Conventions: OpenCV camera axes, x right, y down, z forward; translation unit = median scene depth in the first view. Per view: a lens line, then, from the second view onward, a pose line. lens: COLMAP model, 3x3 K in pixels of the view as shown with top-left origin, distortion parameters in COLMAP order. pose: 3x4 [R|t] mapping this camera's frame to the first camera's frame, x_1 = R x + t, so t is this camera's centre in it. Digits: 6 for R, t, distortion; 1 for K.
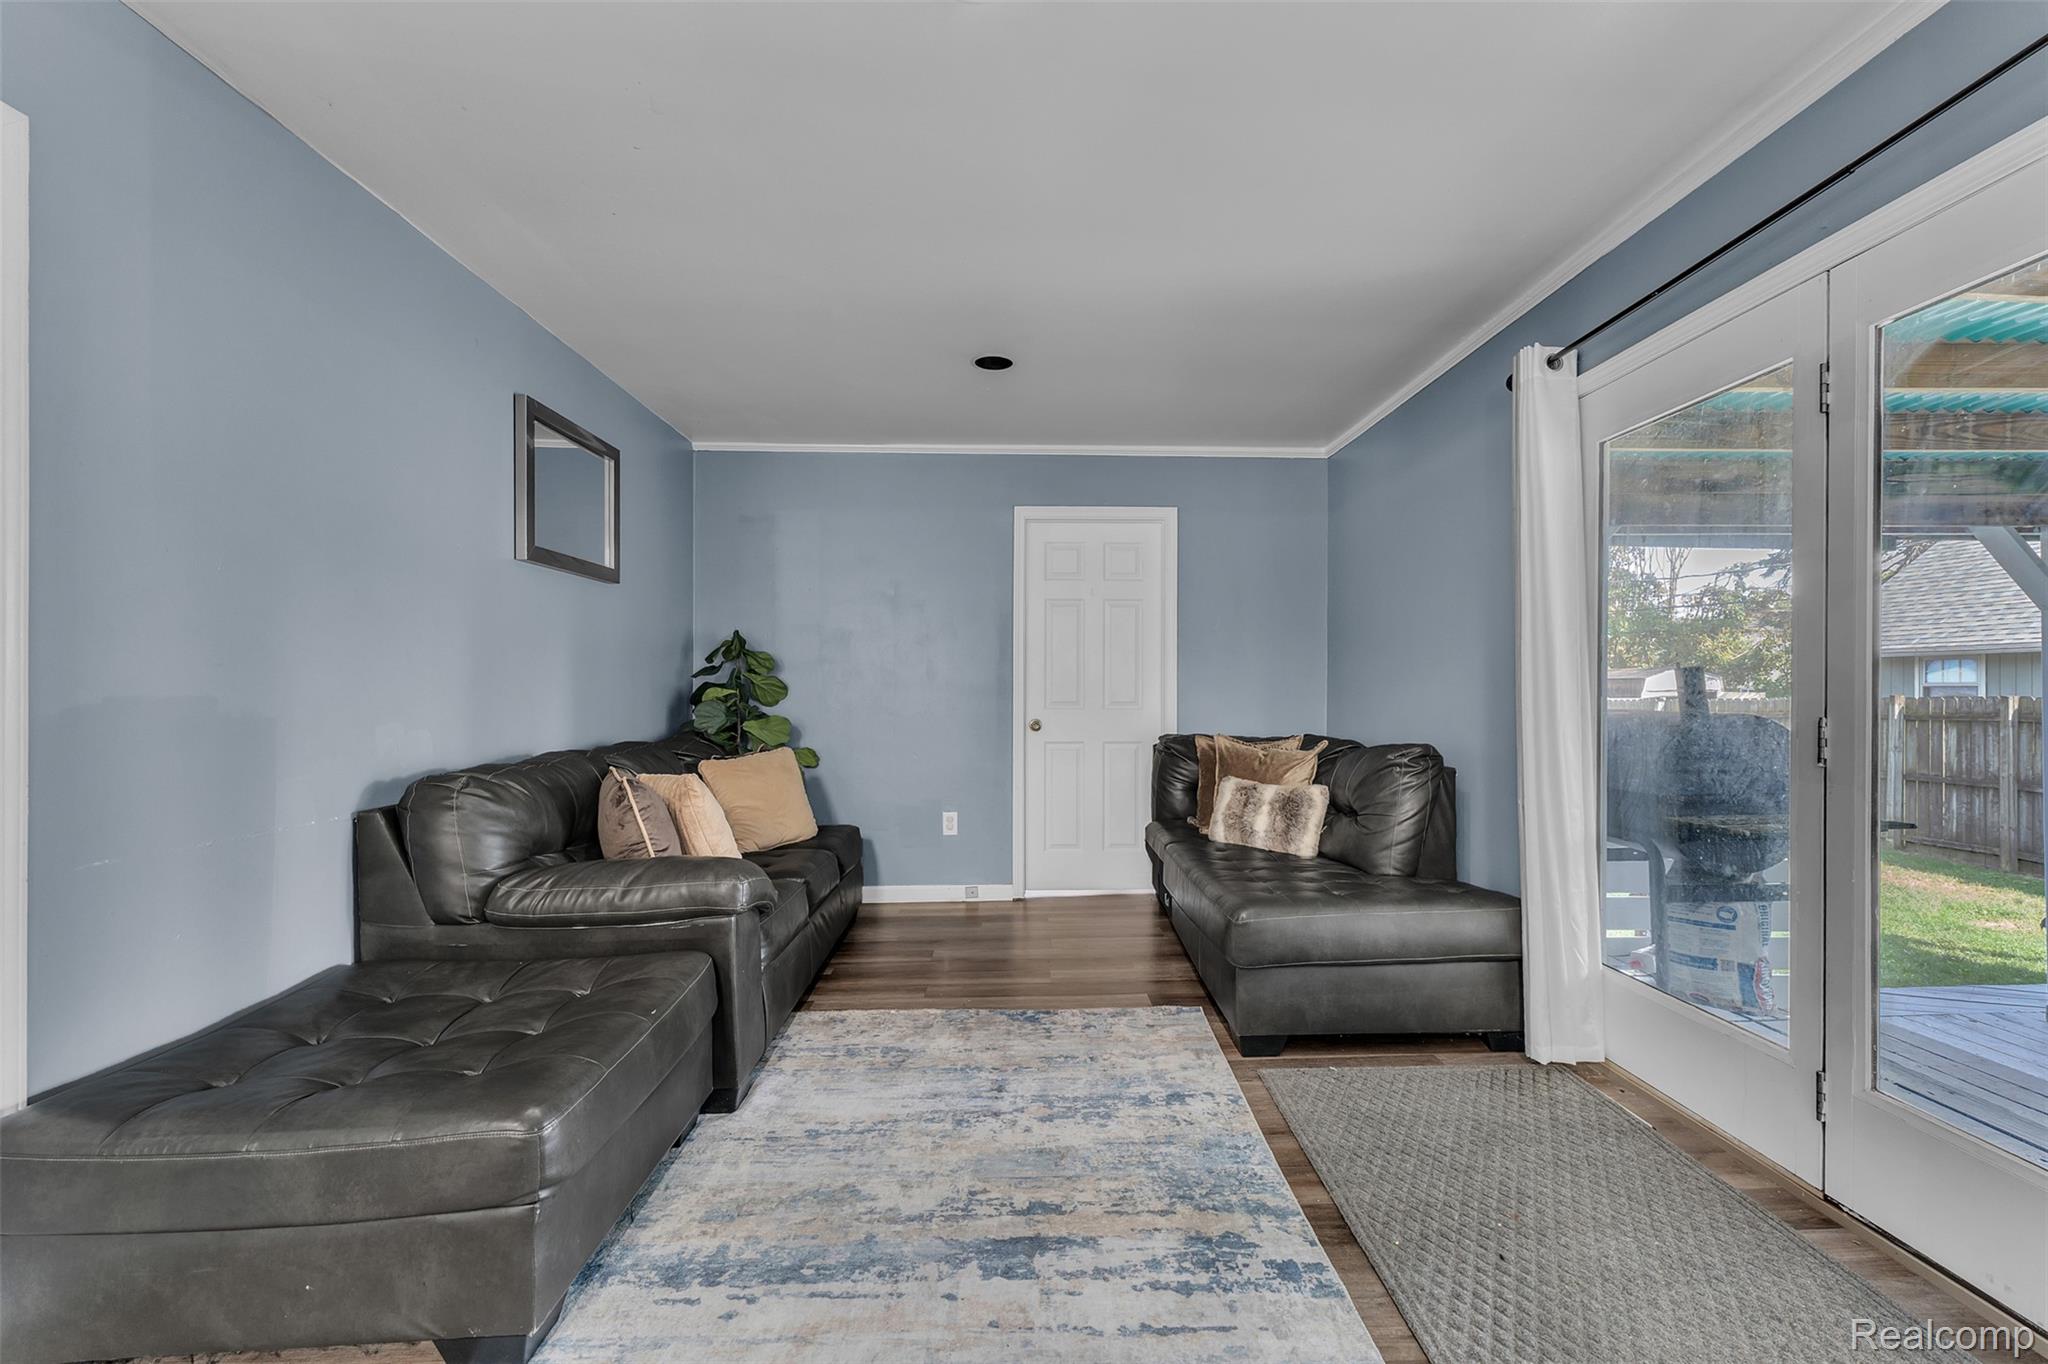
lens RADIAL K [[898.9, 0, 1069.0], [0, 898.9, 700.7], [0, 0, 1]] dist [0.000470, 0.000300]
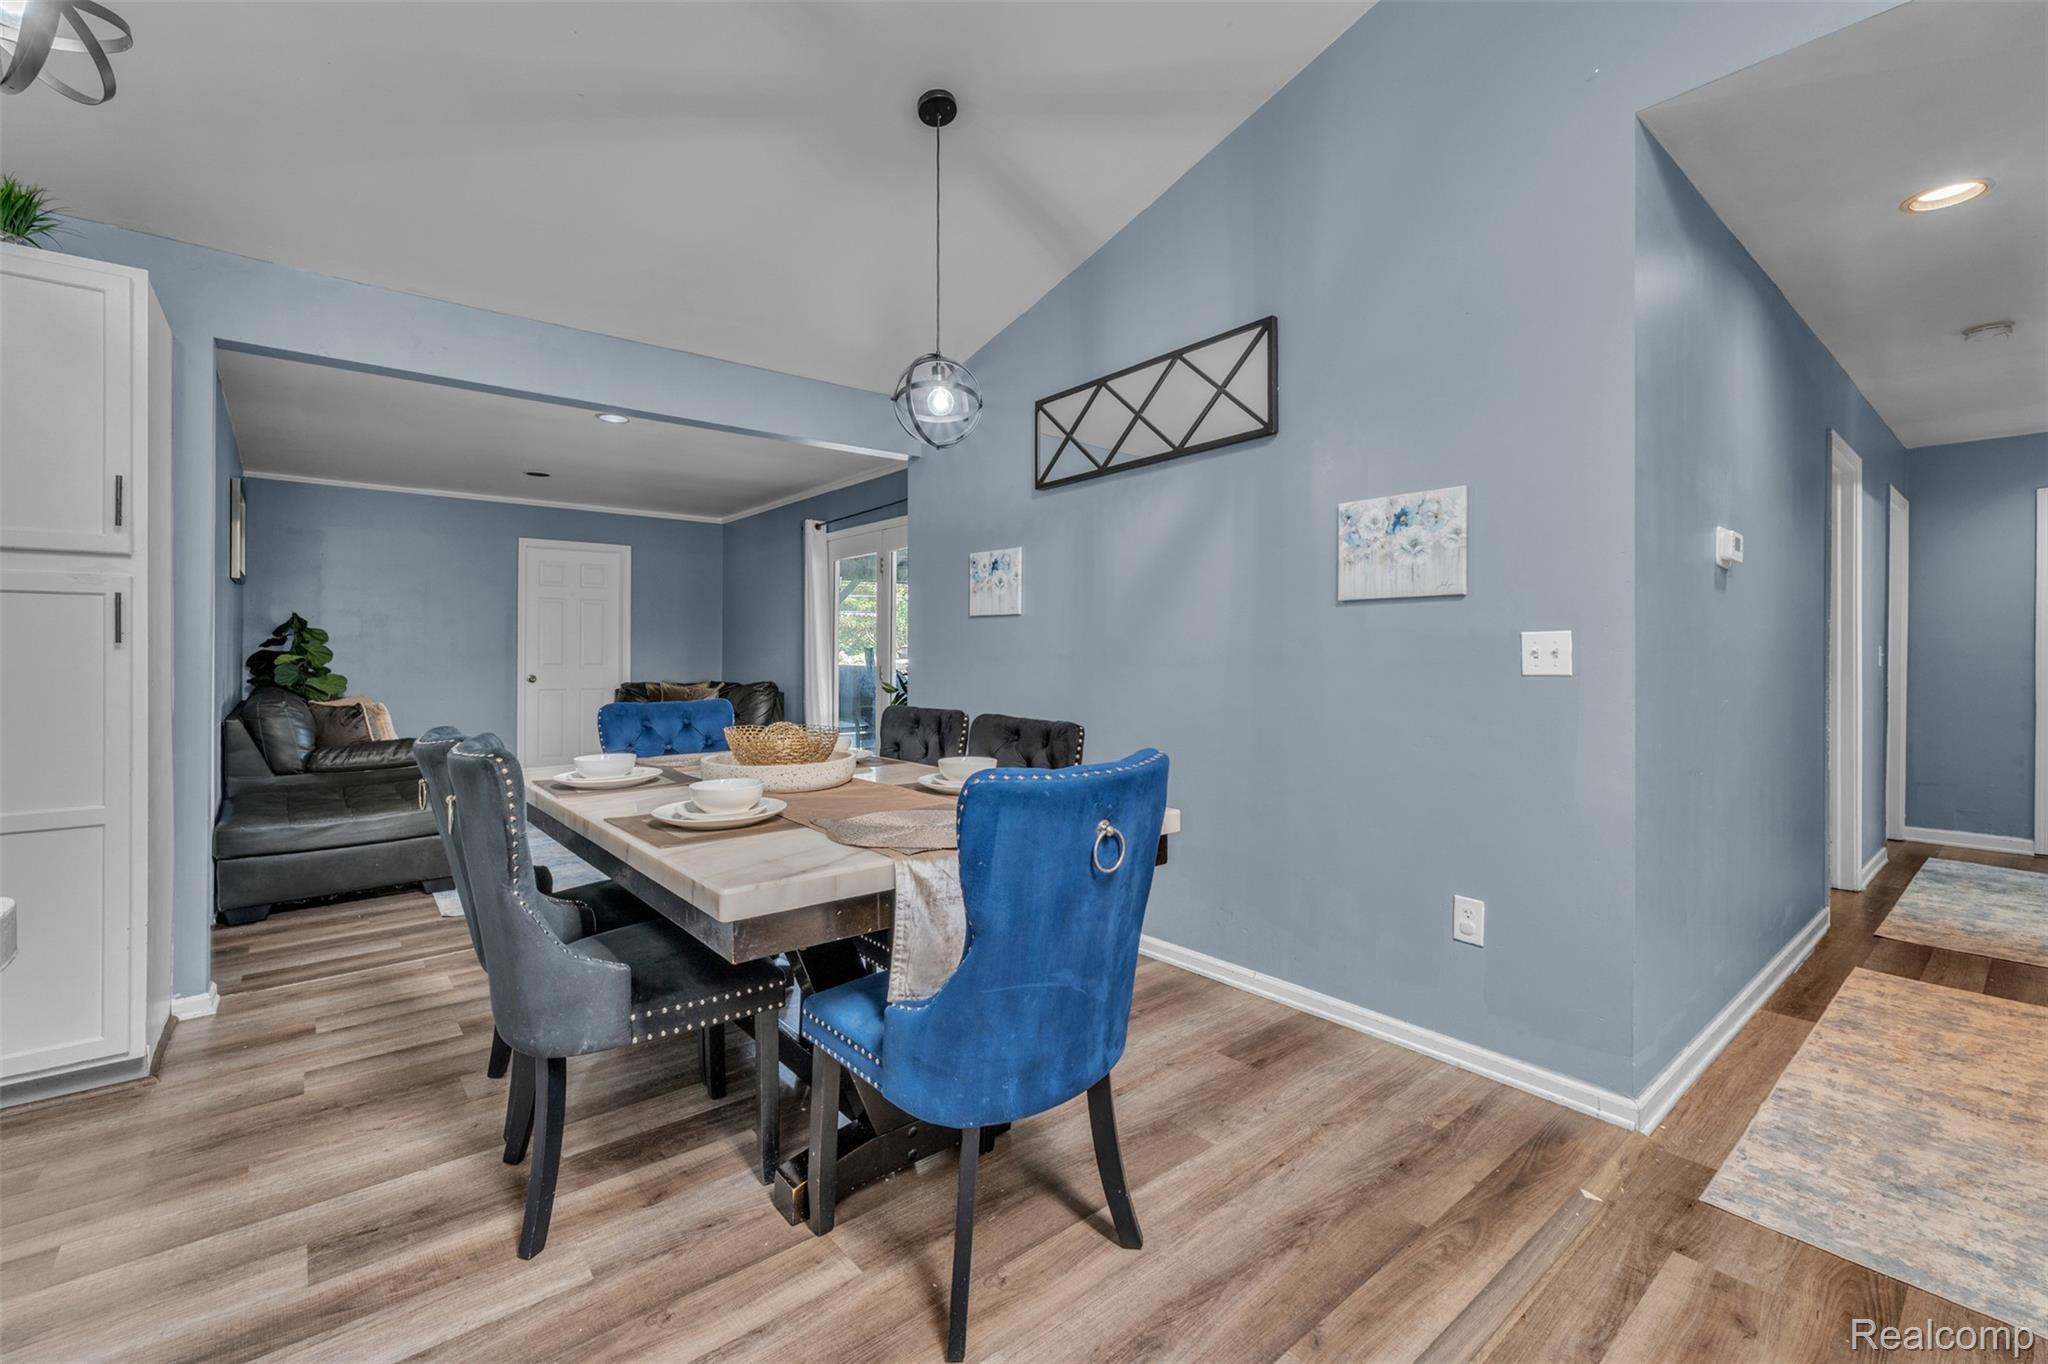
lens RADIAL K [[870.7, 0, 1024.1], [0, 870.7, 663.0], [0, 0, 1]] dist [0.001181, 0.000224]
pose [[0.808633, -0.002732, 0.588307, -0.430511], [0.003312, 0.999995, 0.000092, 0.006085], [-0.588304, 0.001874, 0.808637, -1.313151]]
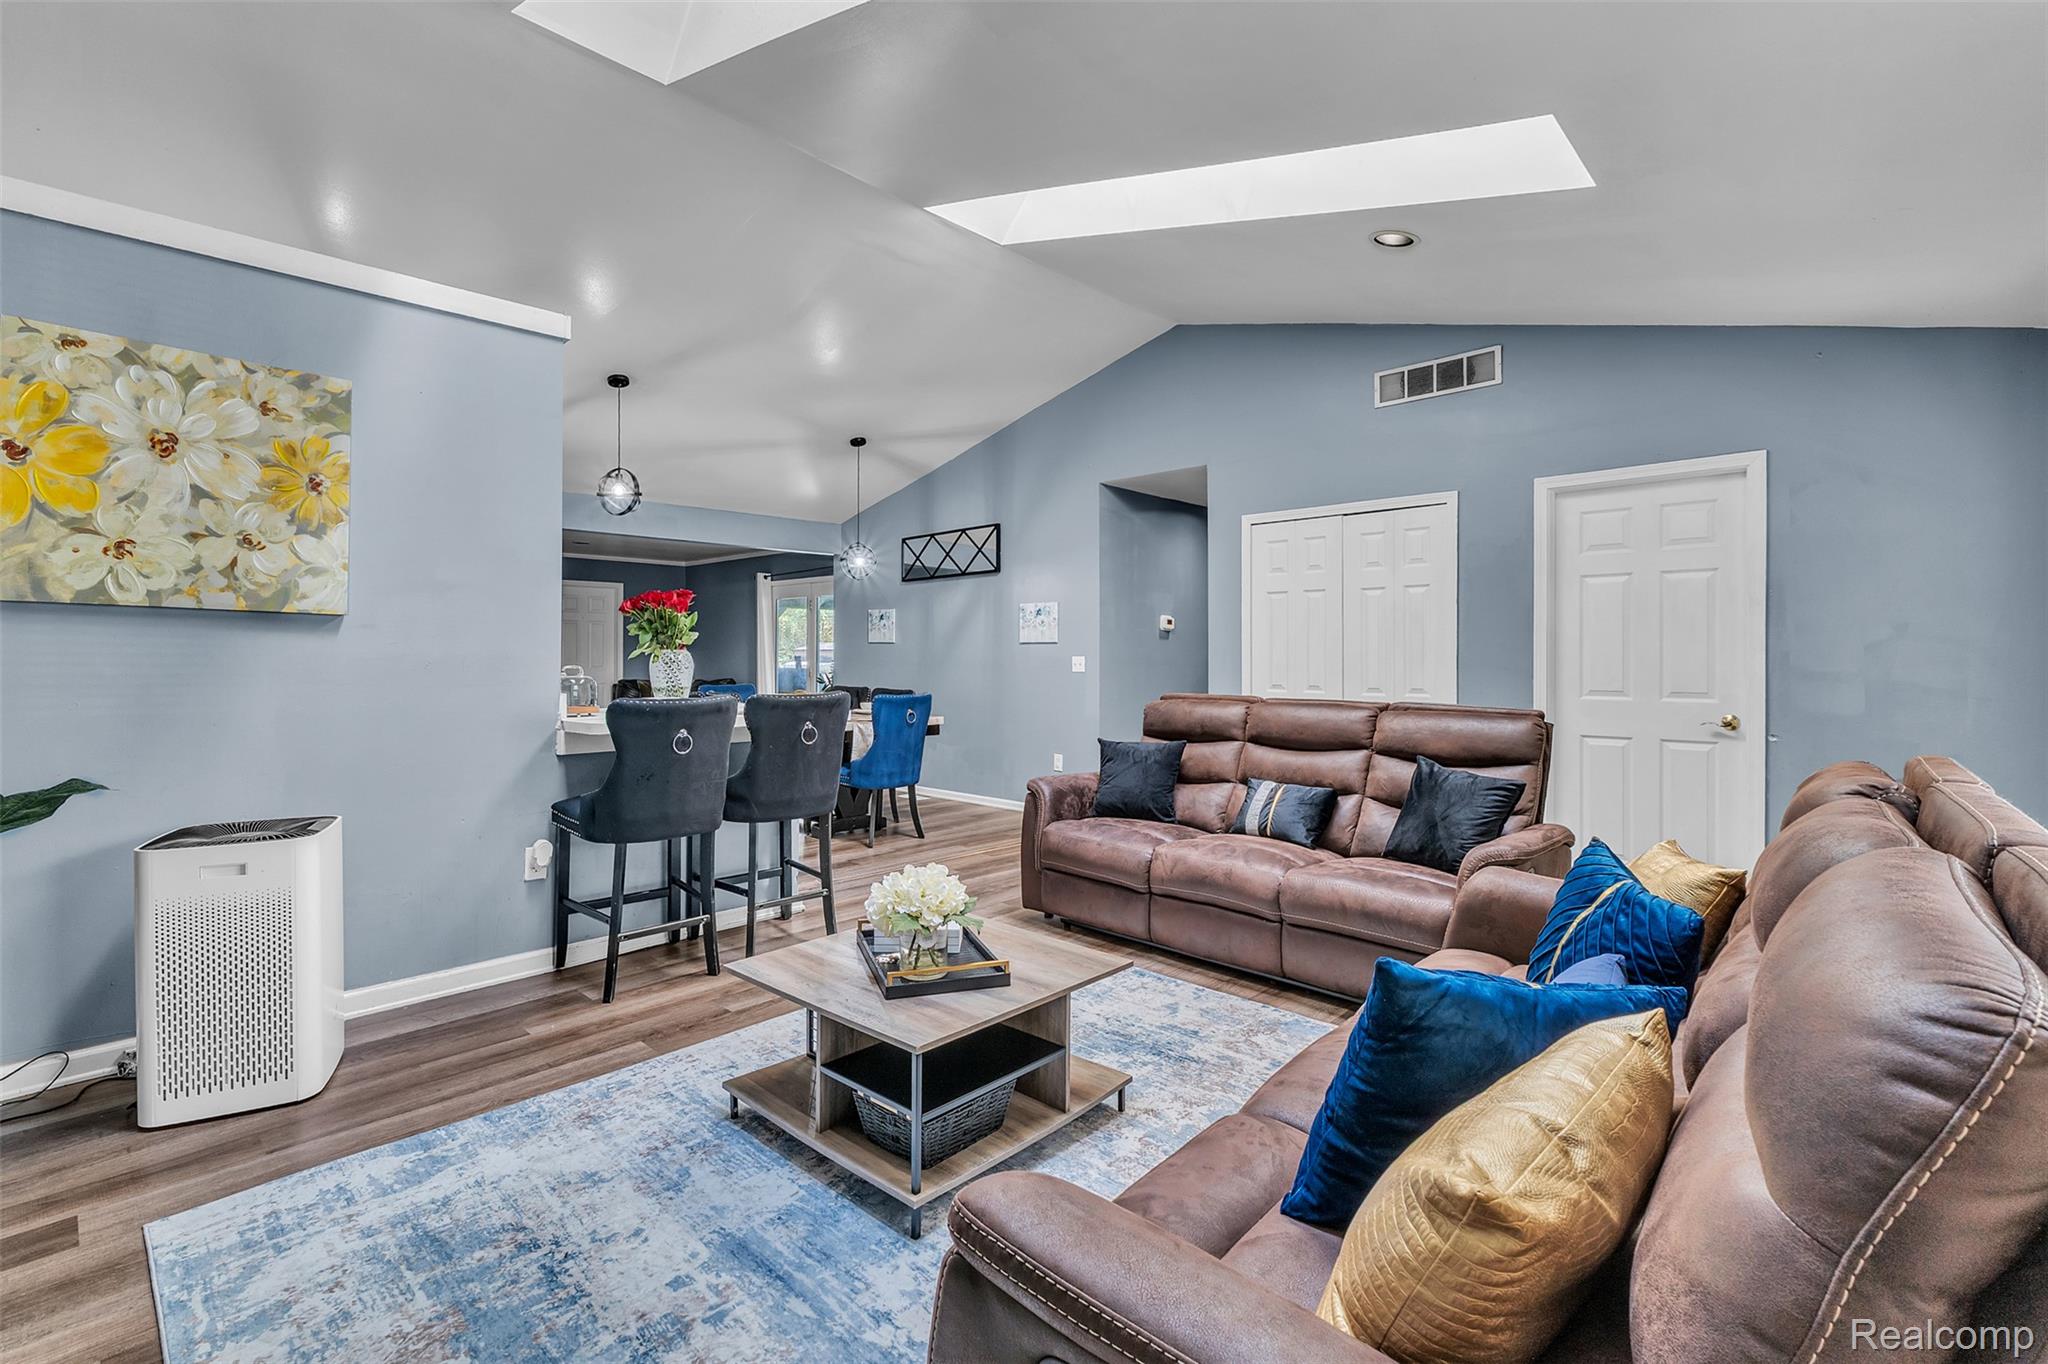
lens RADIAL K [[870.7, 0, 1024.1], [0, 870.7, 663.0], [0, 0, 1]] dist [0.001181, 0.000224]
pose [[0.727015, -0.000615, 0.686622, -1.231963], [0.001821, 0.999998, -0.001032, -0.001702], [-0.686620, 0.002001, 0.727014, -2.500209]]
